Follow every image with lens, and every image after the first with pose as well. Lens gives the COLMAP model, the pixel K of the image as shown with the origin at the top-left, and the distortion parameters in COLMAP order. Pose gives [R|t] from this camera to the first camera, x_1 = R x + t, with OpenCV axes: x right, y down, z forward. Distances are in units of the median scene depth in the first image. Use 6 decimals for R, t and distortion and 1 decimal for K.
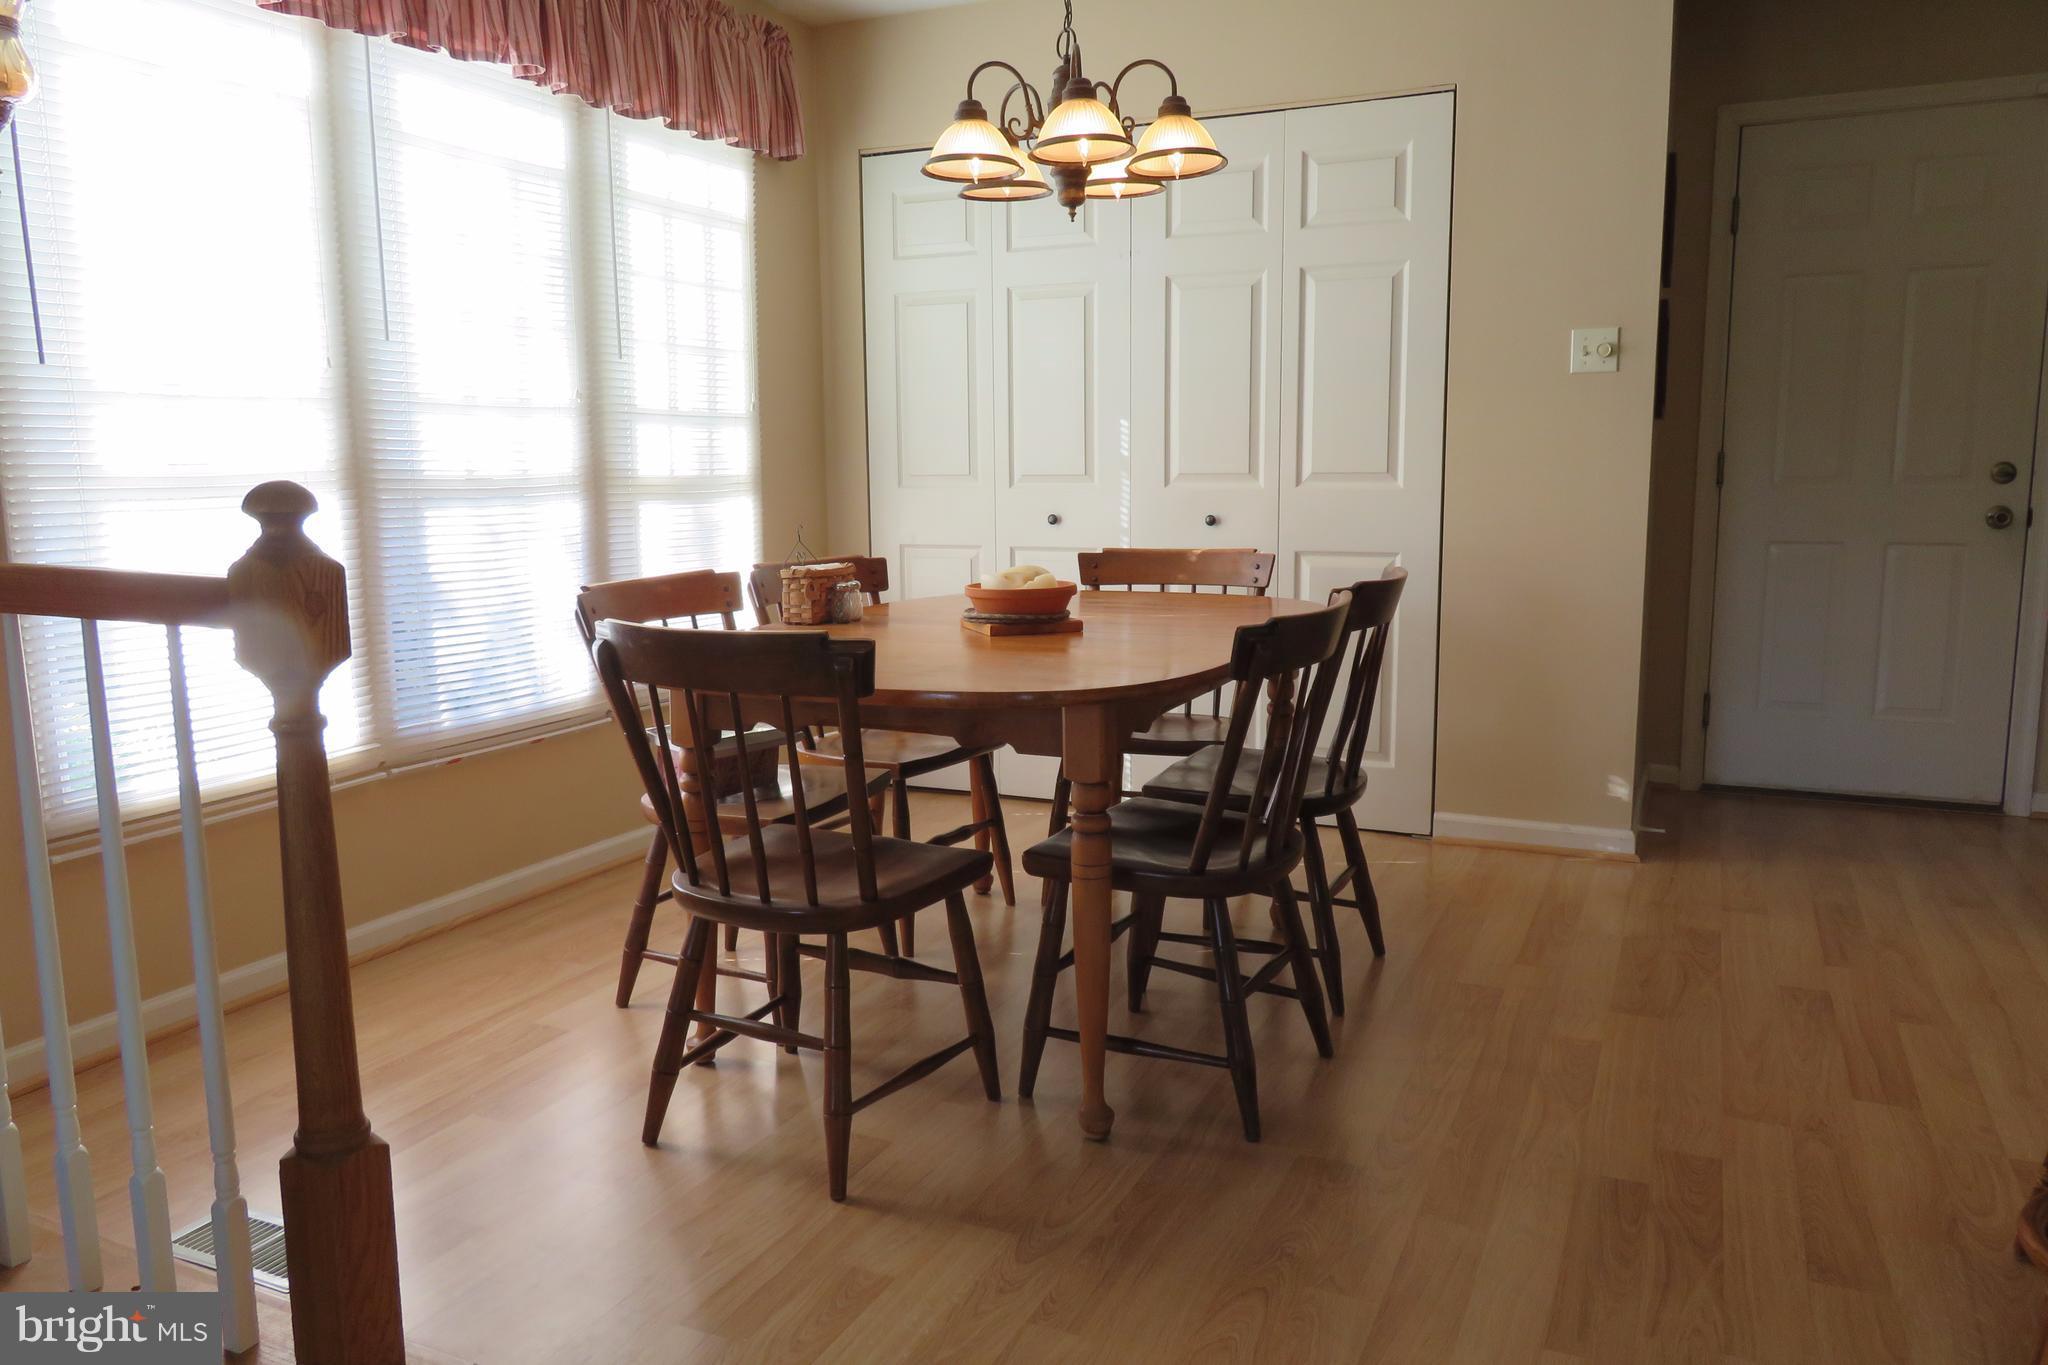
lens RADIAL K [[1473.4, 0, 1020.1], [0, 1473.4, 677.8], [0, 0, 1]] dist [-0.003975, -0.006880]
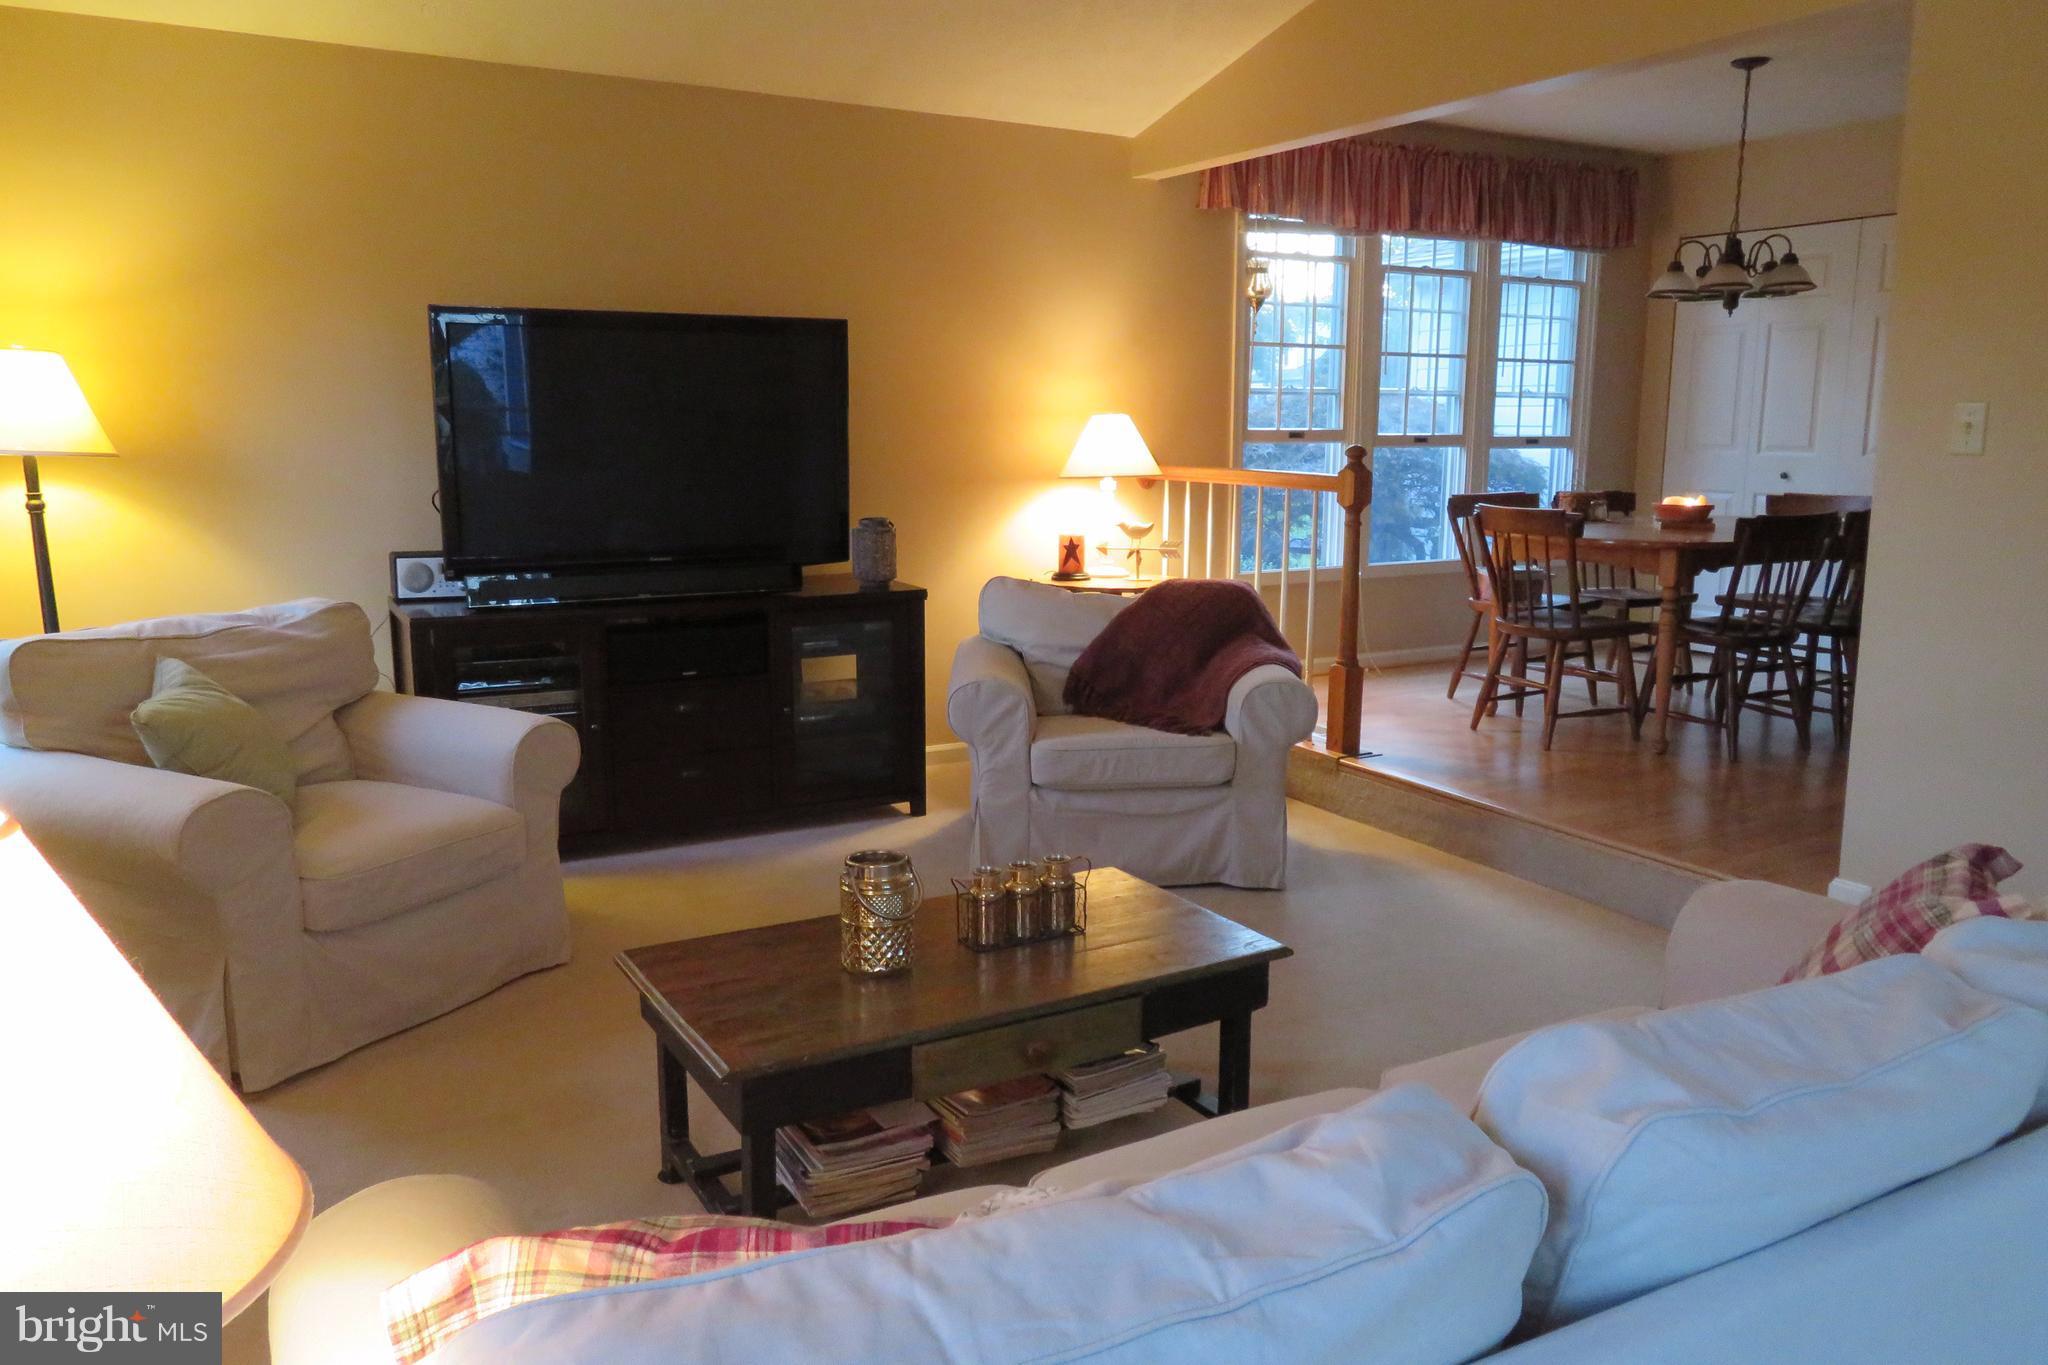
lens RADIAL K [[1473.4, 0, 1020.1], [0, 1473.4, 677.8], [0, 0, 1]] dist [-0.003975, -0.006880]
pose [[0.814102, 0.120619, -0.568057, 0.385744], [-0.100258, 0.992696, 0.067103, 0.110731], [0.572002, 0.002324, 0.820249, -1.002856]]
